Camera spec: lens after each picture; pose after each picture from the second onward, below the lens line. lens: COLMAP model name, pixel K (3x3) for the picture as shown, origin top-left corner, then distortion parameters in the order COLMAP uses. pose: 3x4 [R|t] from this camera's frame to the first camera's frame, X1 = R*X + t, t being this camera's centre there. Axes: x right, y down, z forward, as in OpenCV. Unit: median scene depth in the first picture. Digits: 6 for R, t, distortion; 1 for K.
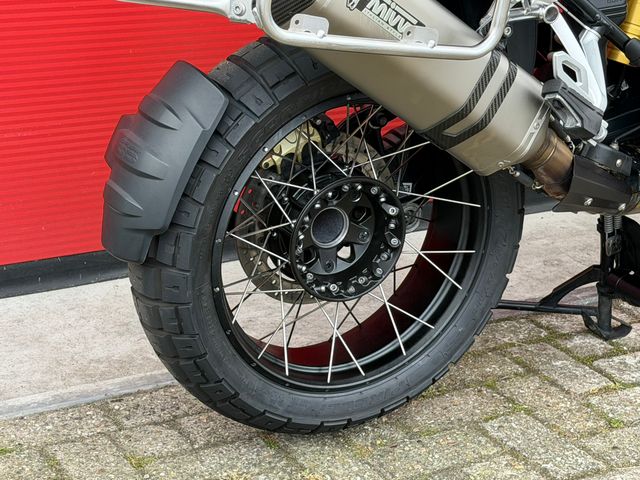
lens RADIAL K [[1391.2, 0, 334.6], [0, 1391.2, 230.3], [0, 0, 1]] dist [0.141865, 0.000000]
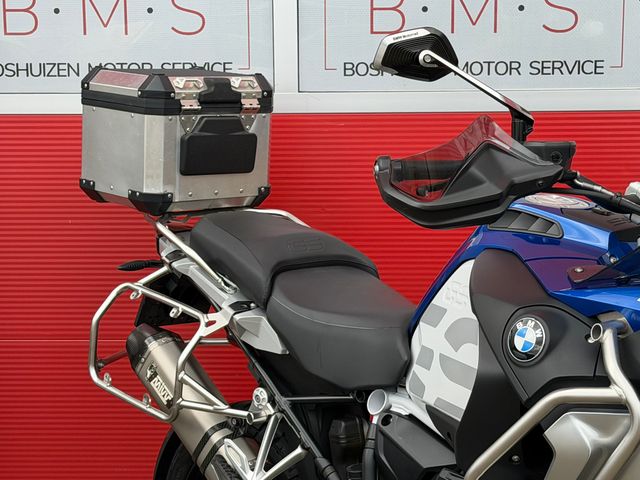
lens RADIAL K [[1440.5, 0, 317.3], [0, 1440.5, 239.0], [0, 0, 1]] dist [0.137256, 0.000000]
pose [[0.217222, 0.063280, -0.974069, 1.607225], [-0.329167, 0.944194, -0.012066, -0.324550], [0.918947, 0.323253, 0.225929, 0.600320]]
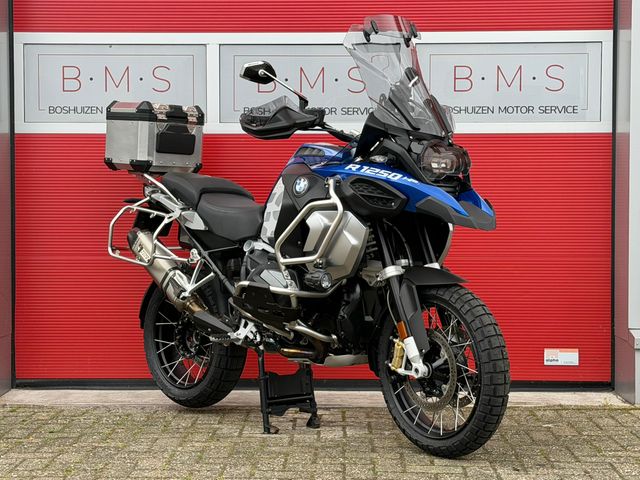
lens RADIAL K [[1293.5, 0, 310.7], [0, 1293.5, 234.2], [0, 0, 1]] dist [0.156790, 0.000000]
pose [[0.244492, -0.039648, -0.968841, 2.893979], [-0.334499, 0.934381, -0.122650, 0.054248], [0.910129, 0.354063, 0.215186, 0.556126]]
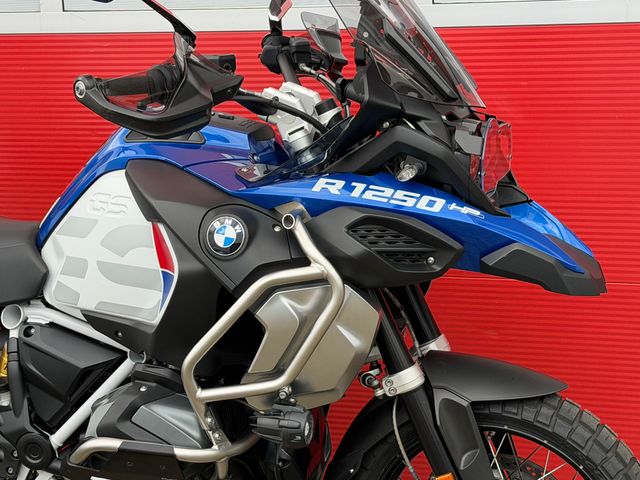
lens RADIAL K [[1391.2, 0, 319.8], [0, 1391.2, 245.5], [0, 0, 1]] dist [0.141865, 0.000000]
pose [[0.687254, 0.080544, -0.721938, 1.497509], [-0.186948, 0.979969, -0.068635, -0.241559], [0.701949, 0.182135, 0.688545, 0.246020]]
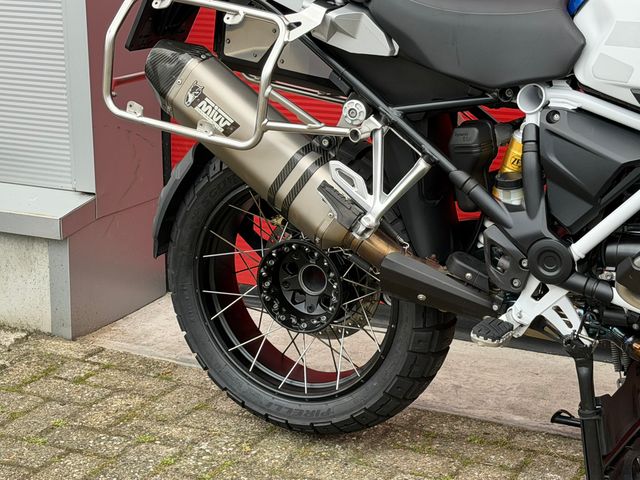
lens RADIAL K [[1391.2, 0, 317.8], [0, 1391.2, 234.4], [0, 0, 1]] dist [0.141865, 0.000000]
pose [[0.545232, 0.164602, -0.821966, 1.145103], [-0.259246, 0.965574, 0.021395, -0.077575], [0.797191, 0.201426, 0.569134, 0.231206]]
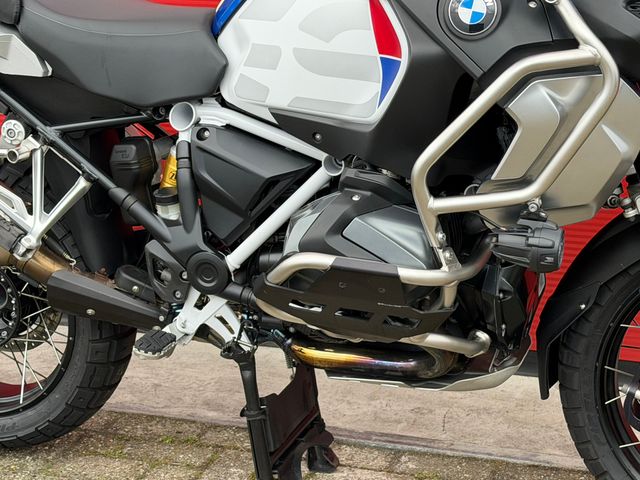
lens RADIAL K [[1391.2, 0, 333.3], [0, 1391.2, 231.8], [0, 0, 1]] dist [0.141865, 0.000000]
pose [[0.673698, 0.156903, -0.722158, 1.238265], [-0.215478, 0.976445, 0.011132, -0.153466], [0.706894, 0.148110, 0.691639, 0.289408]]
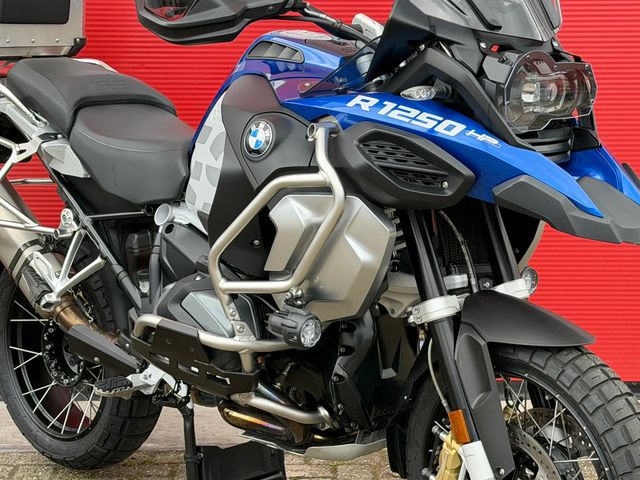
lens RADIAL K [[1440.5, 0, 331.4], [0, 1440.5, 235.1], [0, 0, 1]] dist [0.137256, 0.000000]
pose [[0.283516, 0.115362, -0.952003, 1.867858], [-0.329284, 0.944090, 0.016339, -0.277834], [0.900661, 0.308847, 0.305652, 0.704504]]
